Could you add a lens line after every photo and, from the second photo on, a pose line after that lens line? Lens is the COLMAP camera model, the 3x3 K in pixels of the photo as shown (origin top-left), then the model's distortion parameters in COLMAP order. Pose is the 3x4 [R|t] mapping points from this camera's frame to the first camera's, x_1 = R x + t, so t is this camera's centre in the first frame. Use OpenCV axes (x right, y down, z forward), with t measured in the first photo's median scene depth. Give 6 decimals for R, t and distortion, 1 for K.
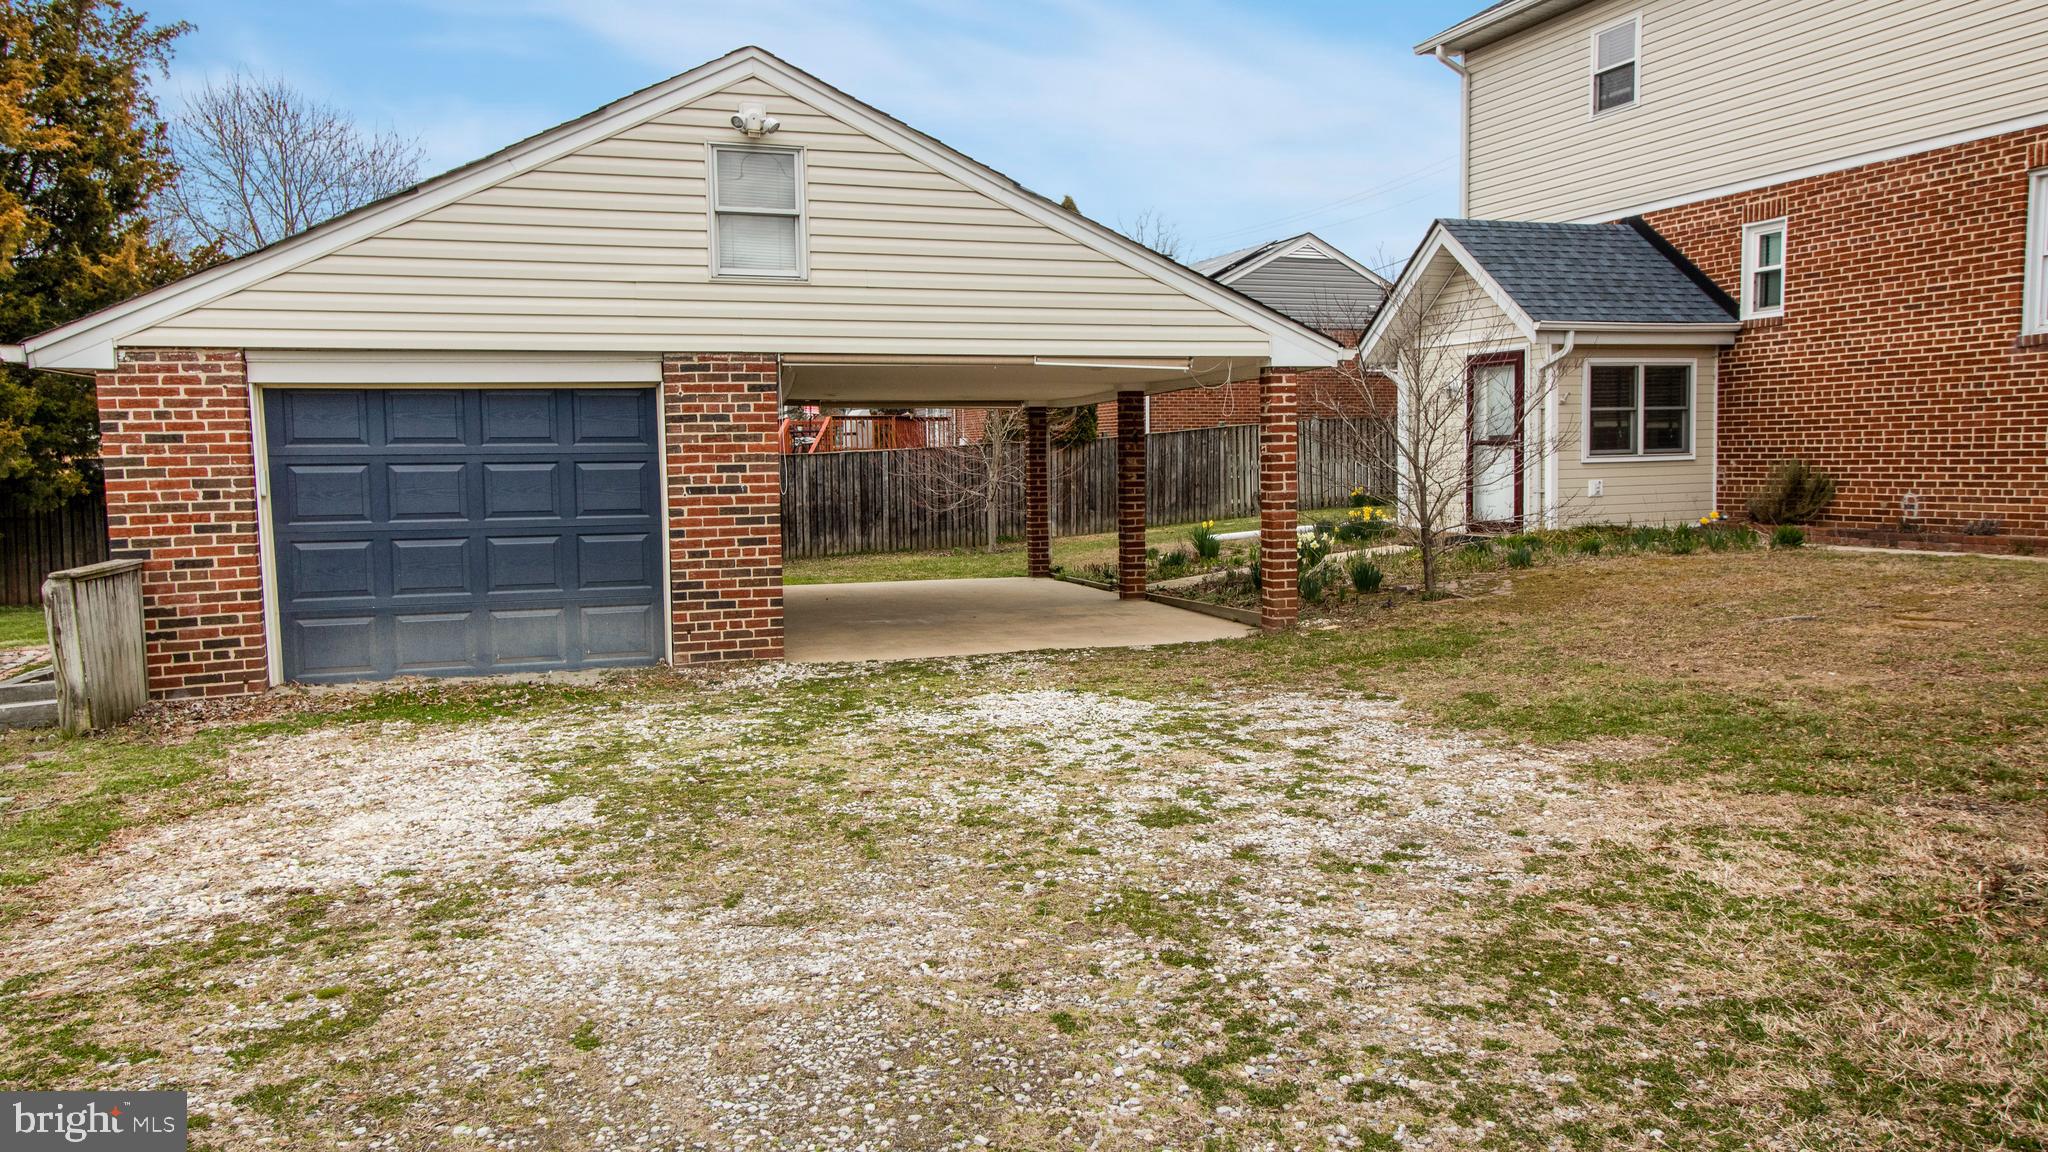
lens RADIAL K [[1427.4, 0, 1050.2], [0, 1427.4, 582.9], [0, 0, 1]] dist [0.059953, 0.004041]
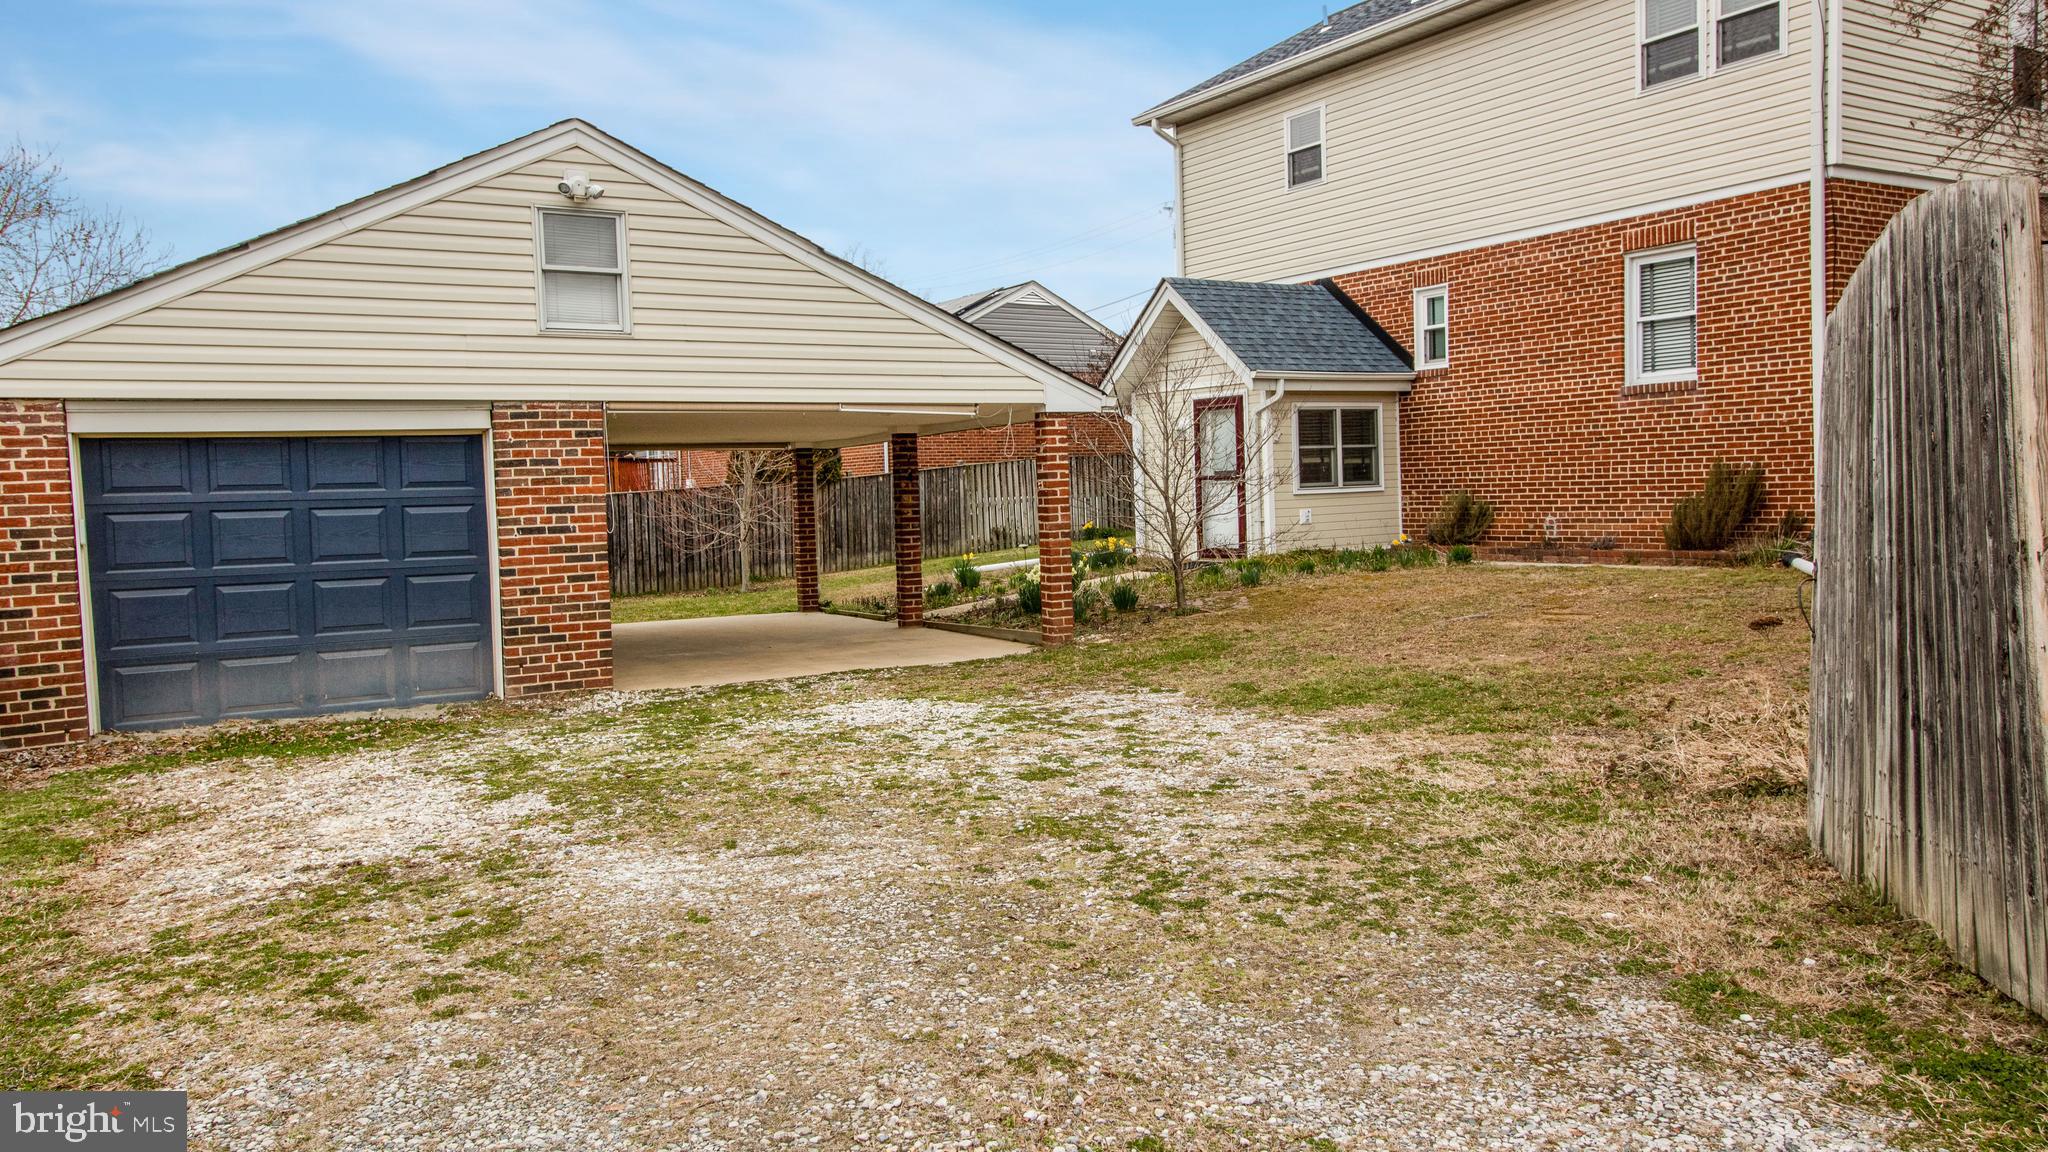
lens RADIAL K [[1427.4, 0, 1082.8], [0, 1427.4, 602.7], [0, 0, 1]] dist [0.059953, 0.004041]
pose [[0.976013, -0.032634, 0.215251, -0.076957], [0.035493, 0.999325, -0.009431, 0.013030], [-0.214798, 0.016844, 0.976513, -0.128480]]
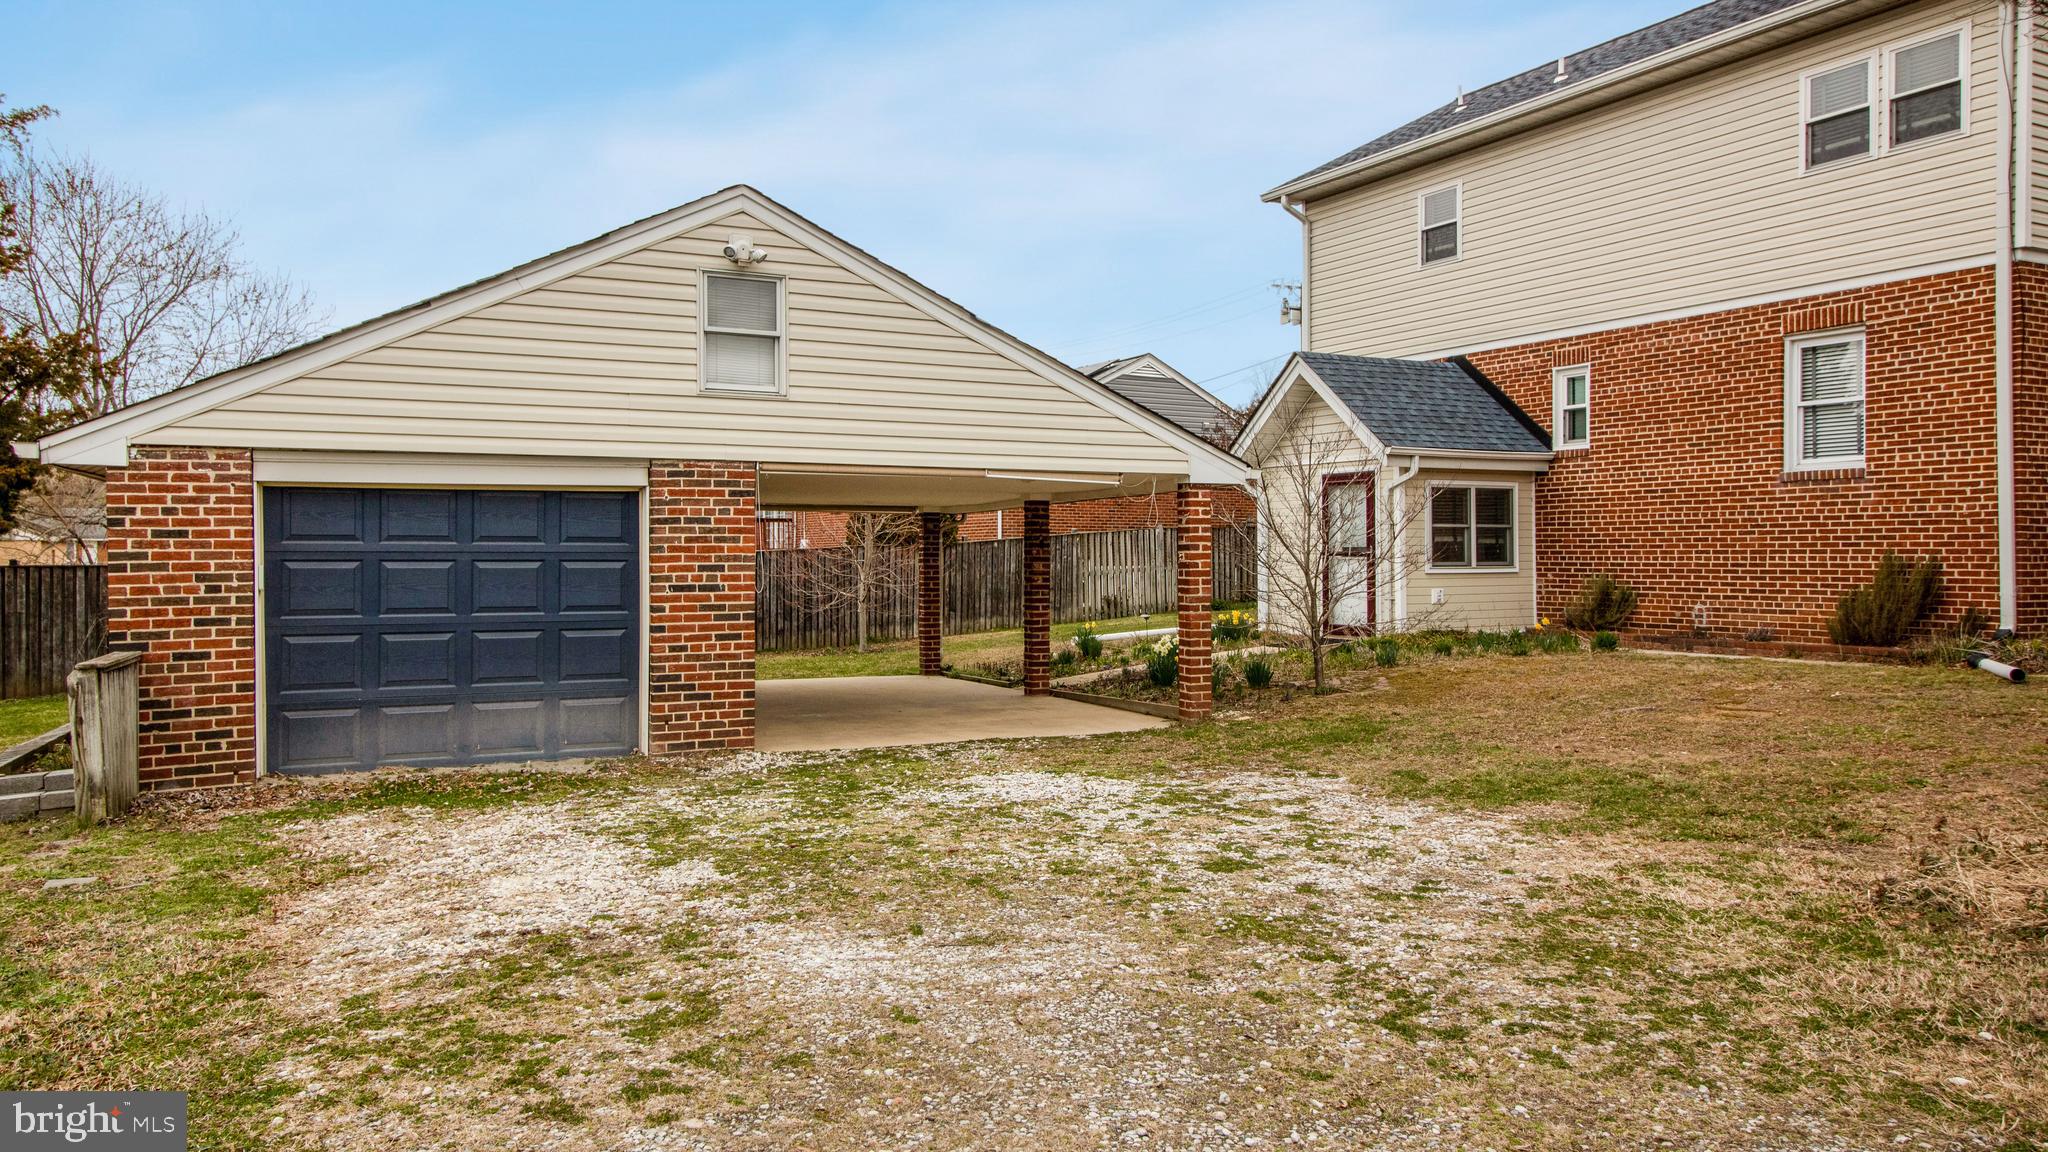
lens RADIAL K [[1427.4, 0, 1078.1], [0, 1427.4, 583.0], [0, 0, 1]] dist [0.059953, 0.004041]
pose [[0.988943, 0.011797, 0.147825, -0.111844], [-0.001008, 0.997342, -0.072850, 0.008630], [-0.148291, 0.071895, 0.986327, -0.089826]]
